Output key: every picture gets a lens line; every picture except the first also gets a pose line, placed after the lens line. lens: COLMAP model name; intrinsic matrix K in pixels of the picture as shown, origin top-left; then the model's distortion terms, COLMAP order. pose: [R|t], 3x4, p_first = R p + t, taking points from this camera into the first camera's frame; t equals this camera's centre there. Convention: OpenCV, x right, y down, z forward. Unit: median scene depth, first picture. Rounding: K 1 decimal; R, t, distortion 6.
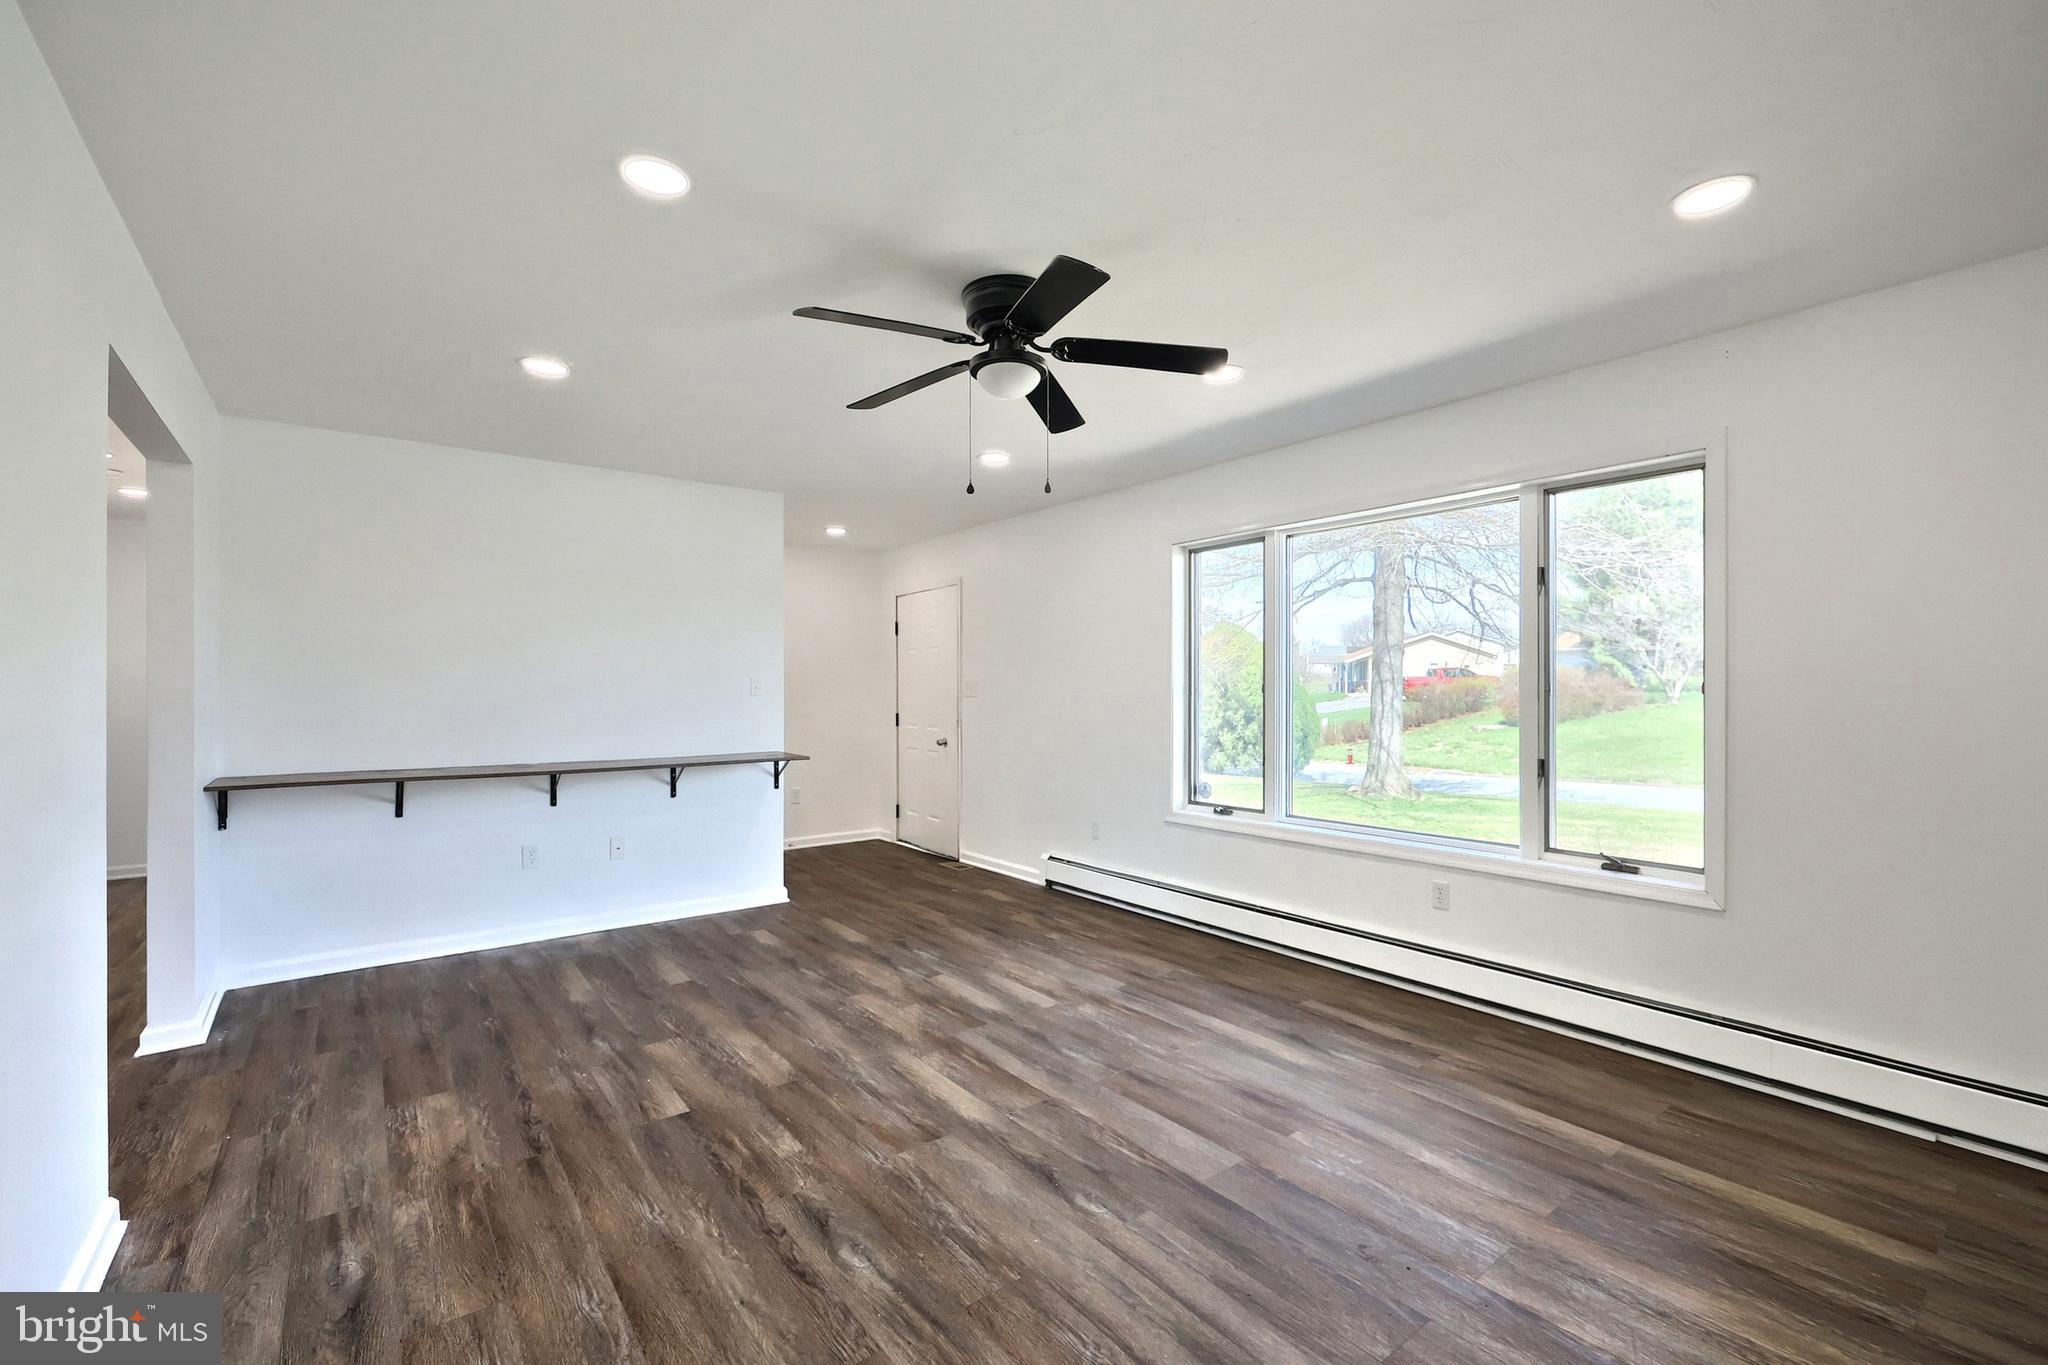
lens RADIAL K [[876.7, 0, 1007.9], [0, 876.7, 702.0], [0, 0, 1]] dist [-0.002887, -0.000258]
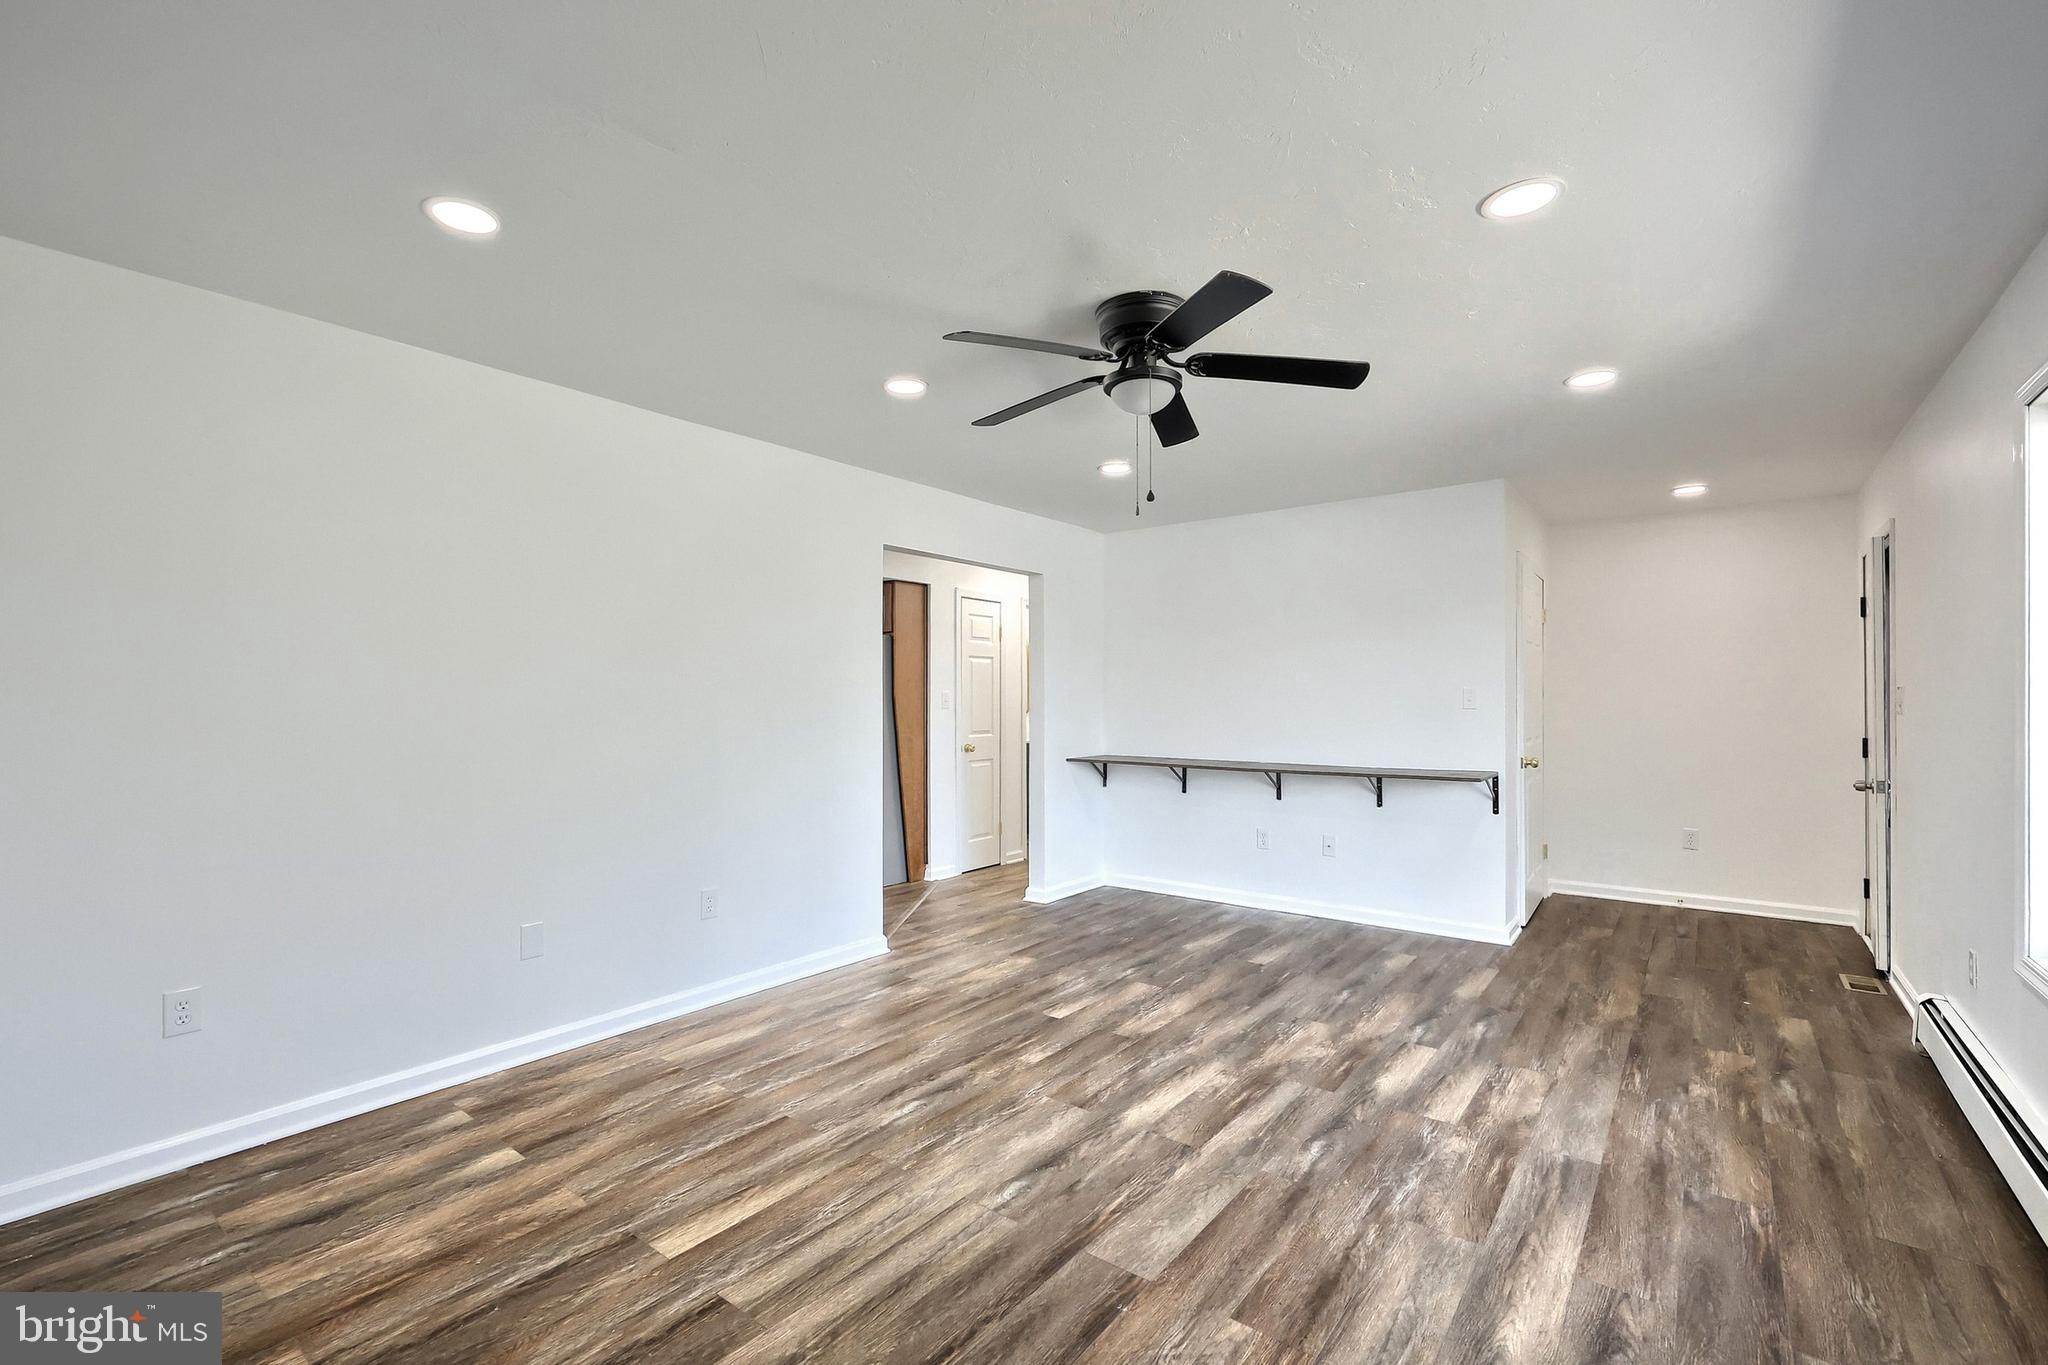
lens RADIAL K [[861.0, 0, 1016.3], [0, 861.0, 671.0], [0, 0, 1]] dist [0.000472, 0.000112]
pose [[0.257894, -0.032797, -0.965616, 0.808677], [-0.012640, 0.999224, -0.037314, -0.015993], [0.966091, 0.021829, 0.257279, 0.512022]]
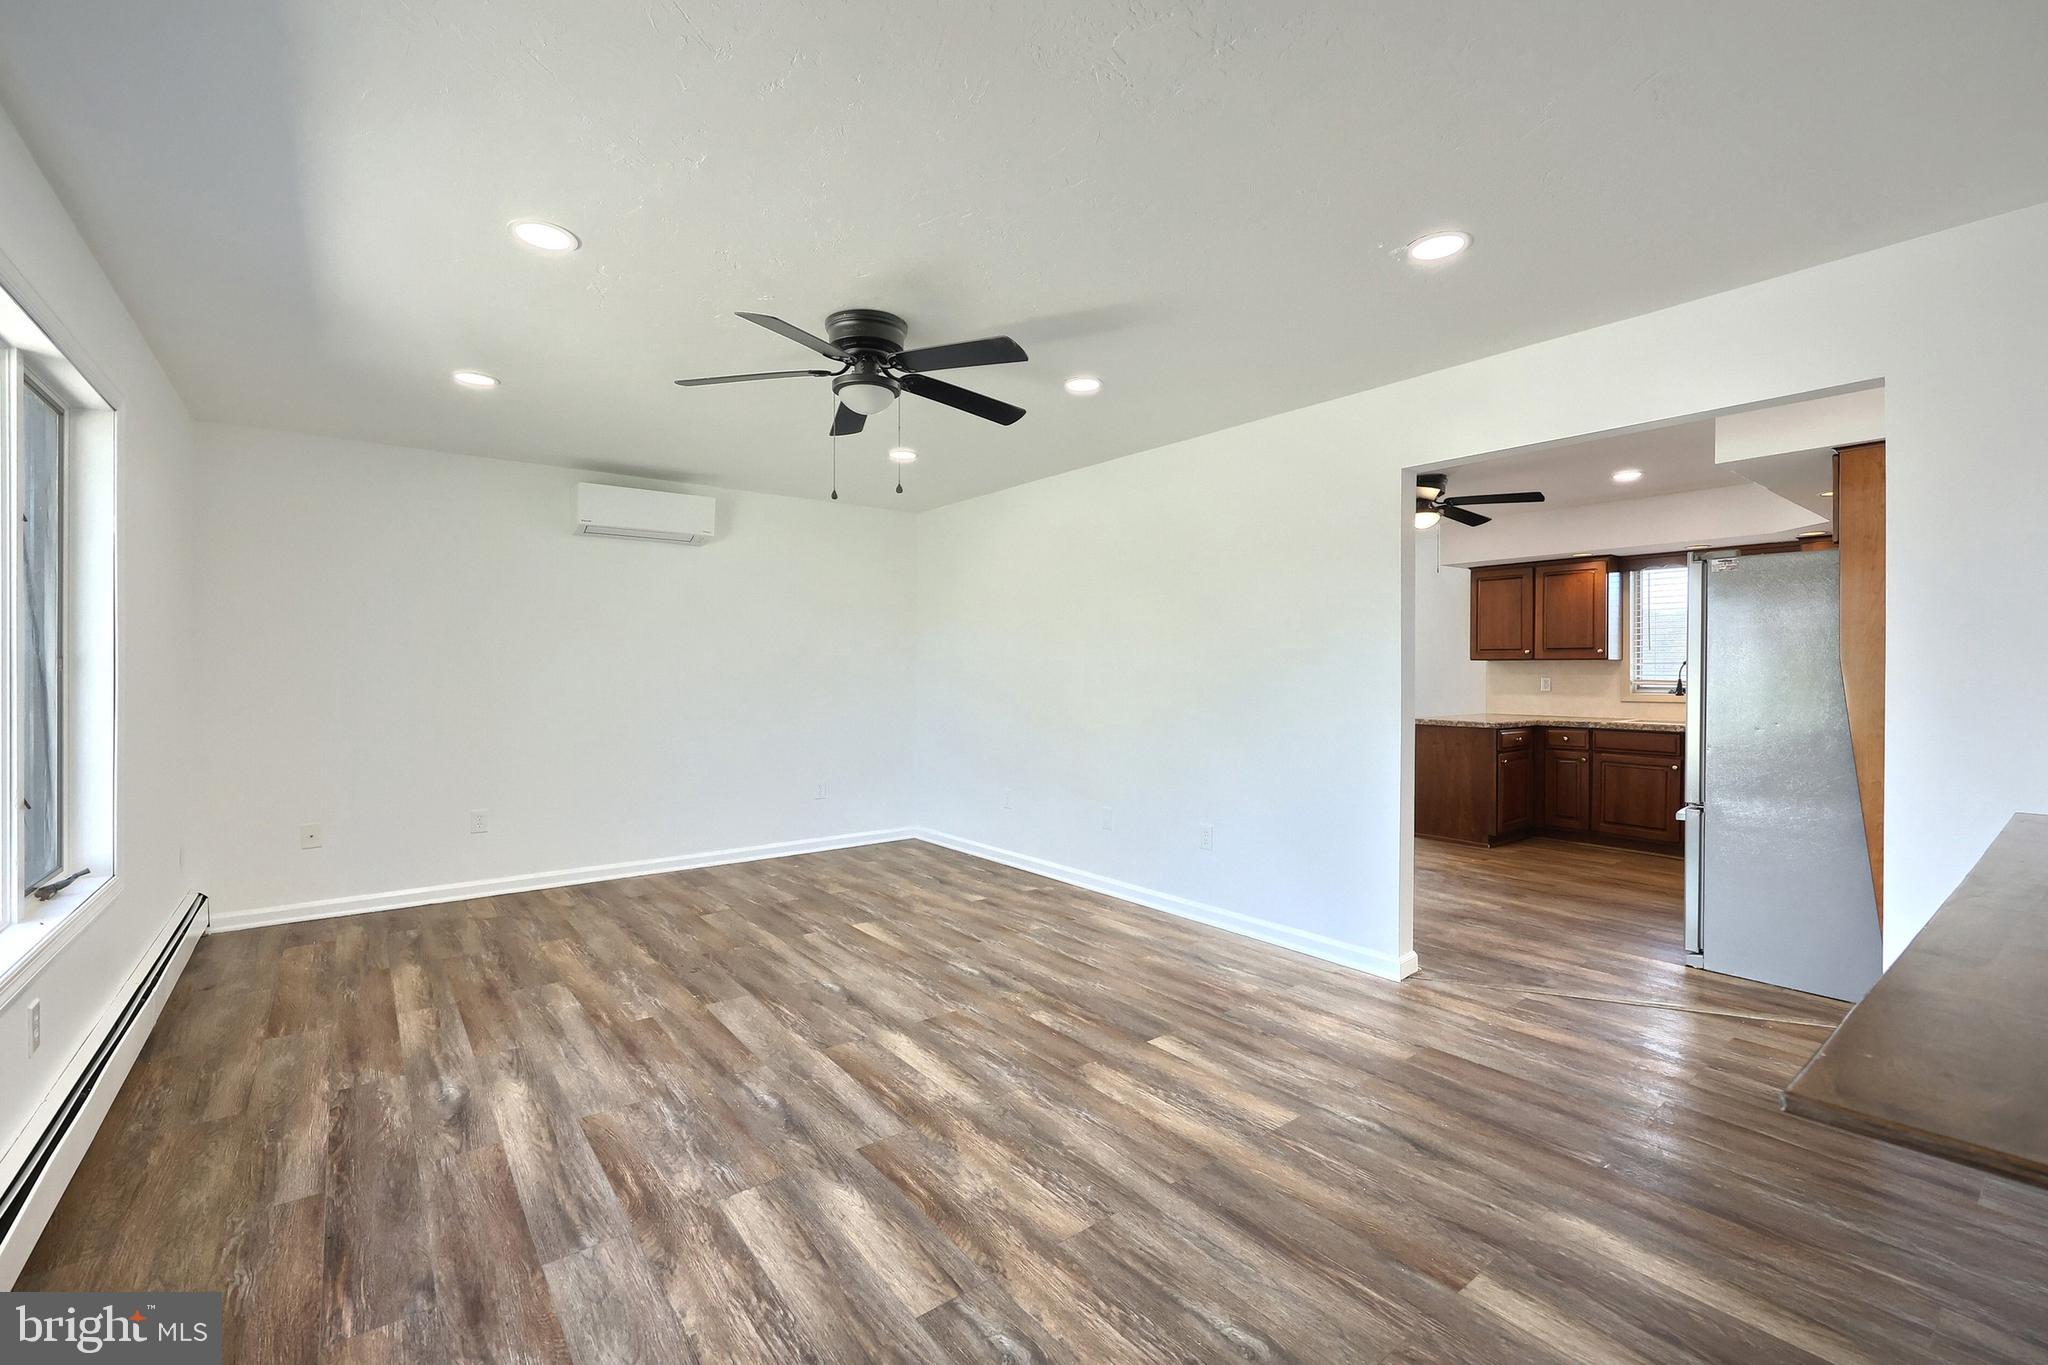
lens RADIAL K [[861.0, 0, 1016.3], [0, 861.0, 671.0], [0, 0, 1]] dist [0.000472, 0.000112]
pose [[-0.999581, -0.004384, -0.028604, -0.141185], [-0.004745, 0.999910, 0.012541, -0.020633], [0.028547, 0.012672, -0.999512, 1.844564]]
